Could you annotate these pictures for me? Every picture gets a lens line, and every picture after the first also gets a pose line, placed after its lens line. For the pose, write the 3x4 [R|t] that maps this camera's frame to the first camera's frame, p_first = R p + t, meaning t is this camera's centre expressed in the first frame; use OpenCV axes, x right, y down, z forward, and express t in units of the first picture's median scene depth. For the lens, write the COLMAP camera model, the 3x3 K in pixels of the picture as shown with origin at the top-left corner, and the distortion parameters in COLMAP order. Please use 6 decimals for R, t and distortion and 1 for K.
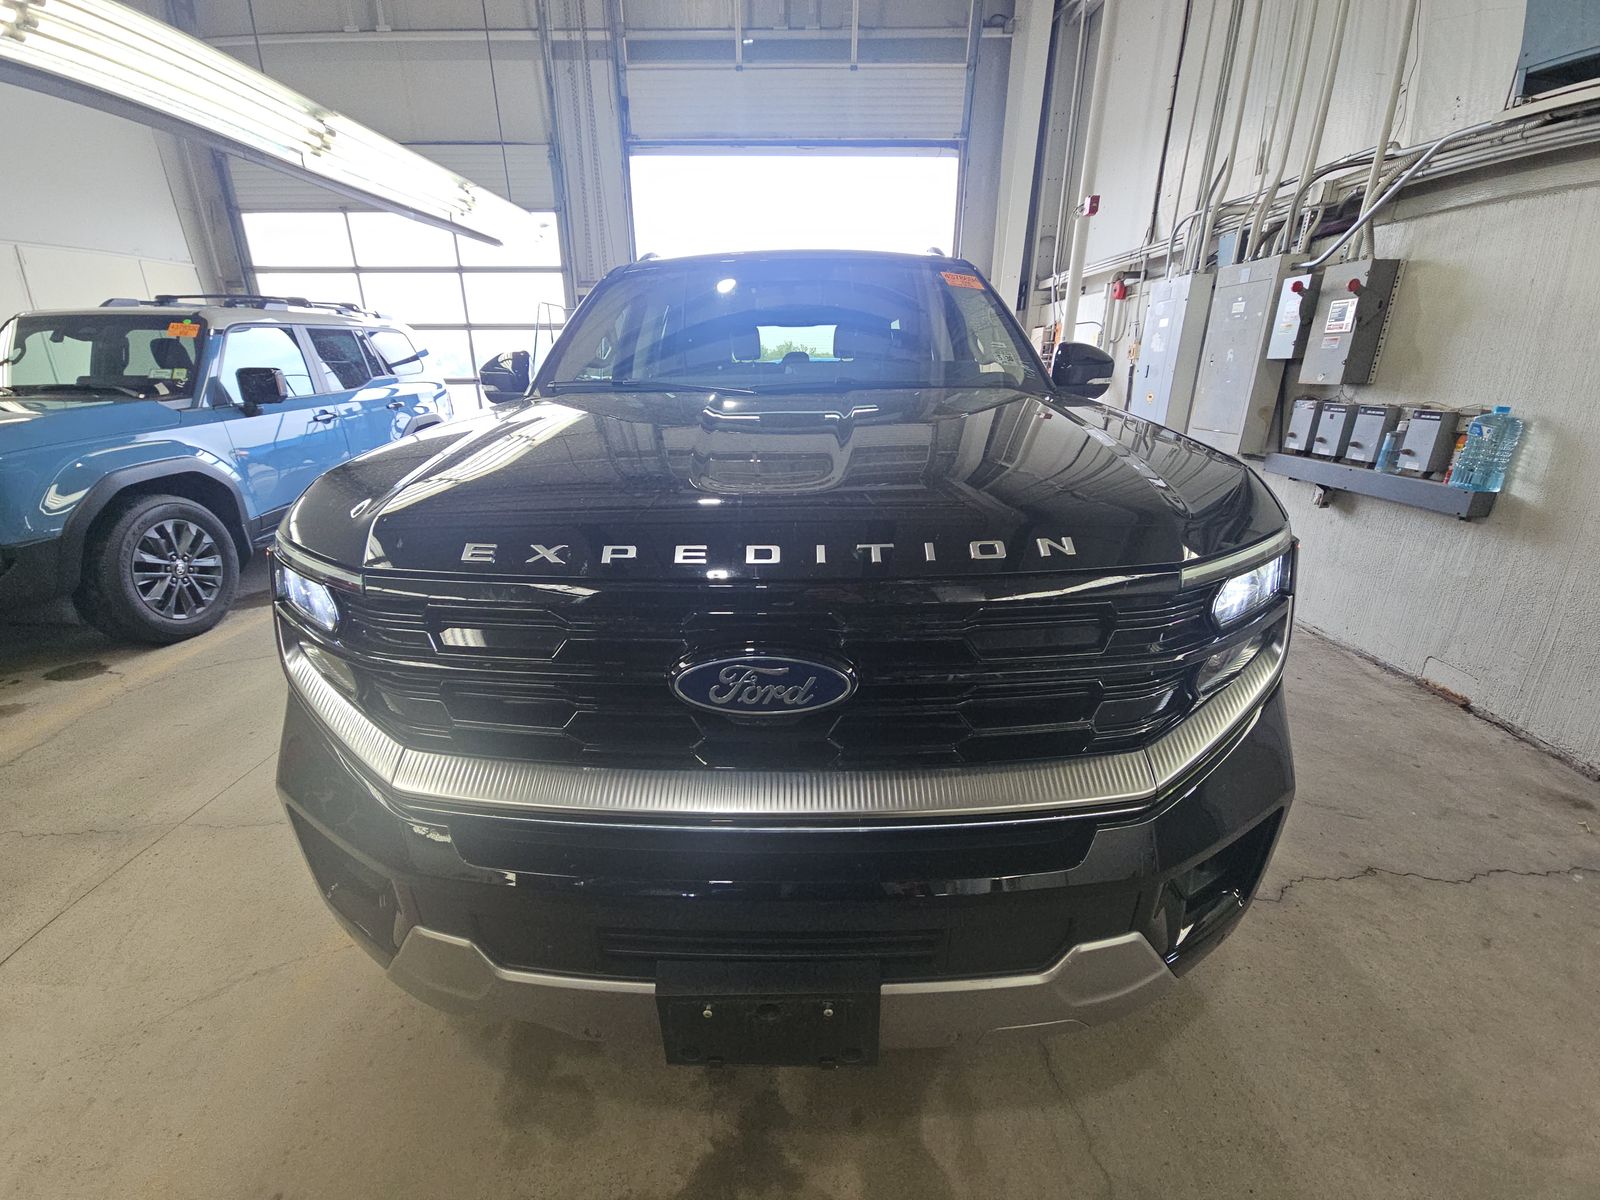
lens RADIAL K [[653.9, 0, 800.0], [0, 653.9, 600.0], [0, 0, 1]] dist [0.001456, 0.000101]
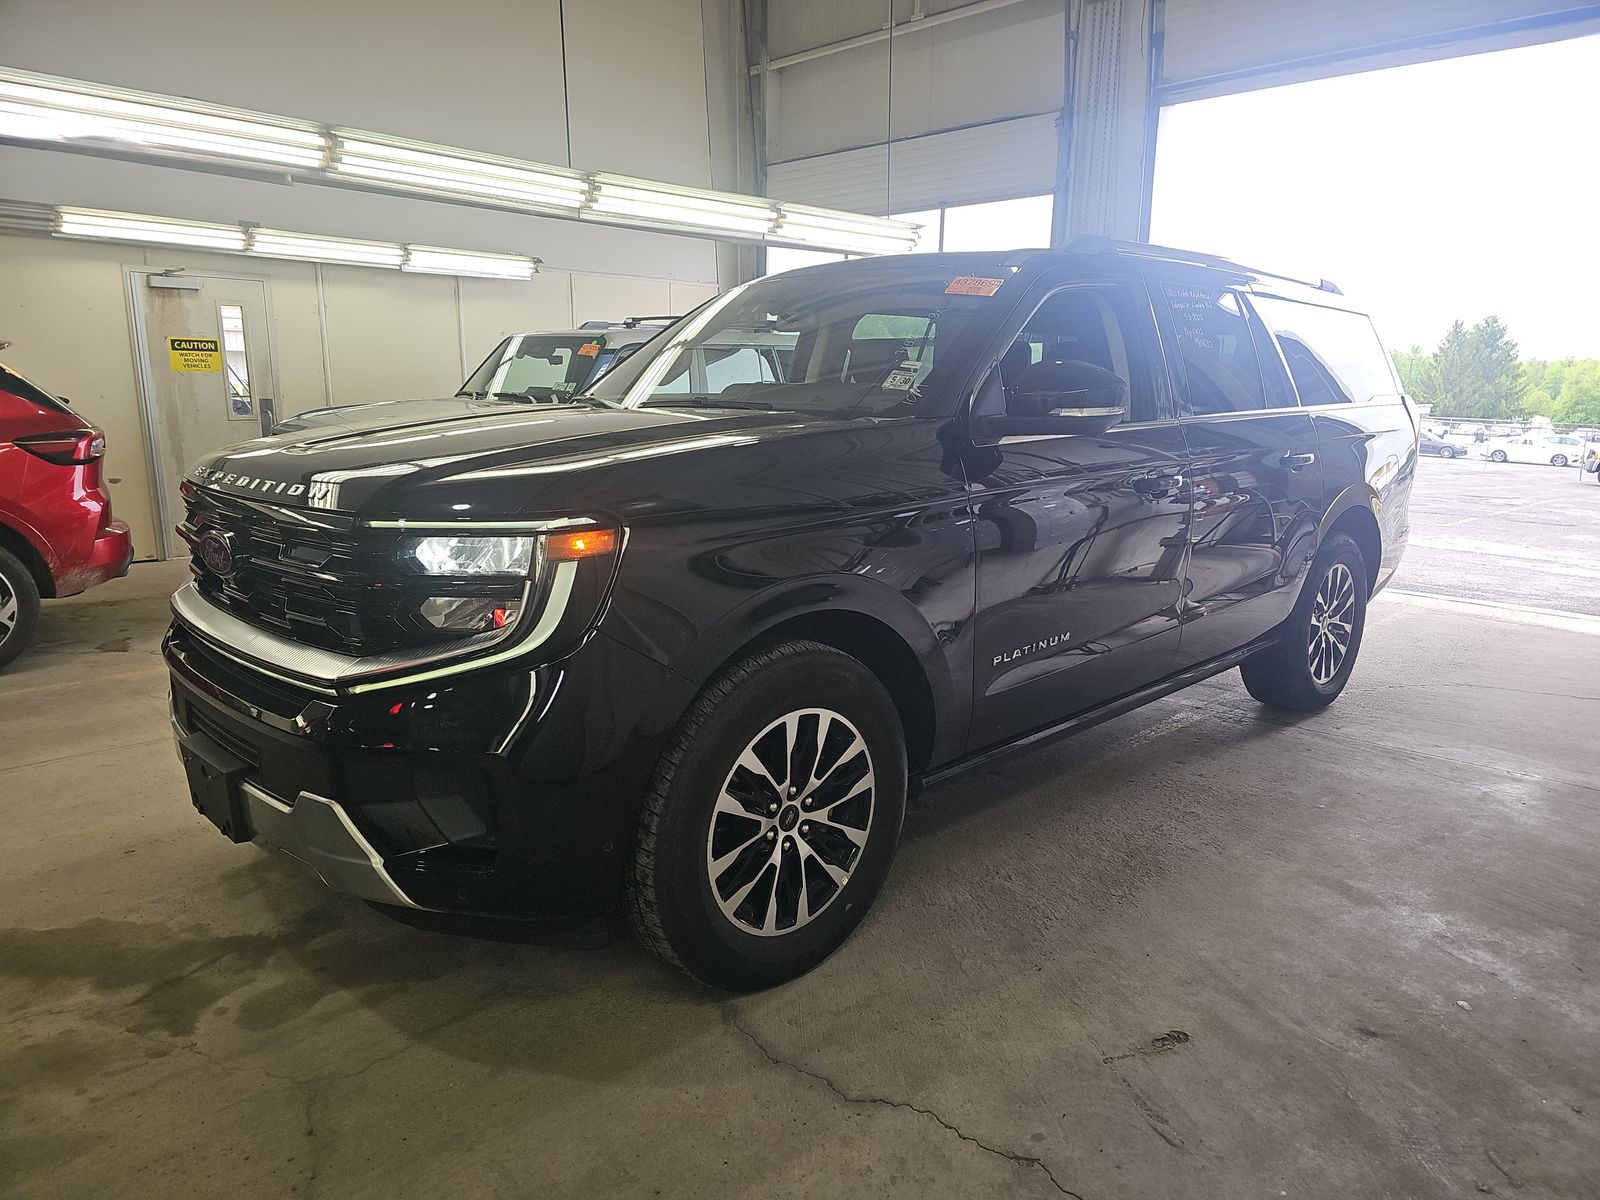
lens RADIAL K [[1071.9, 0, 800.0], [0, 1071.9, 600.0], [0, 0, 1]] dist [0.009499, -0.001967]
pose [[0.707549, 0.145684, -0.691485, 1.925316], [-0.247568, 0.967607, -0.049461, 0.004888], [0.661880, 0.206186, 0.720696, 0.005042]]
